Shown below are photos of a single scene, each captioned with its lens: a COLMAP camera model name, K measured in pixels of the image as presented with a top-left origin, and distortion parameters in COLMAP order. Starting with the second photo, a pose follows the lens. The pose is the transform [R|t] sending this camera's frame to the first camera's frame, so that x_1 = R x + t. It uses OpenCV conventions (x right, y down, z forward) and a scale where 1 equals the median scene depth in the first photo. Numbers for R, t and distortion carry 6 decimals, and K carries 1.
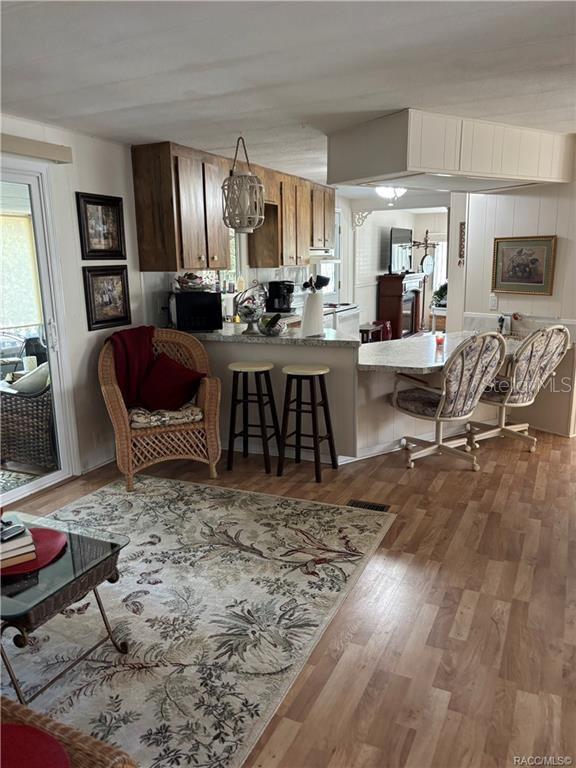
lens RADIAL K [[578.7, 0, 300.2], [0, 578.7, 394.2], [0, 0, 1]] dist [0.032903, -0.039364]
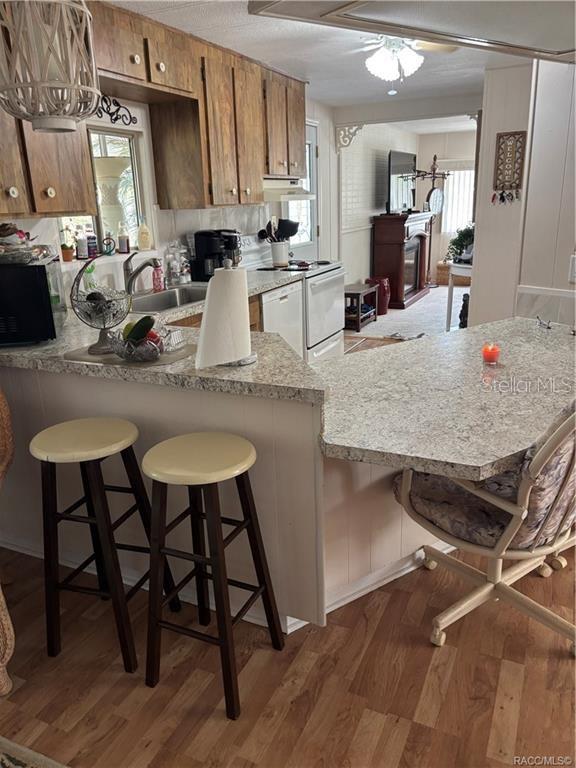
lens RADIAL K [[578.7, 0, 304.4], [0, 578.7, 375.5], [0, 0, 1]] dist [0.032903, -0.039364]
pose [[0.999832, -0.012396, 0.013512, 0.054759], [0.011391, 0.997334, 0.072073, -0.088252], [-0.014370, -0.071907, 0.997308, 0.385770]]
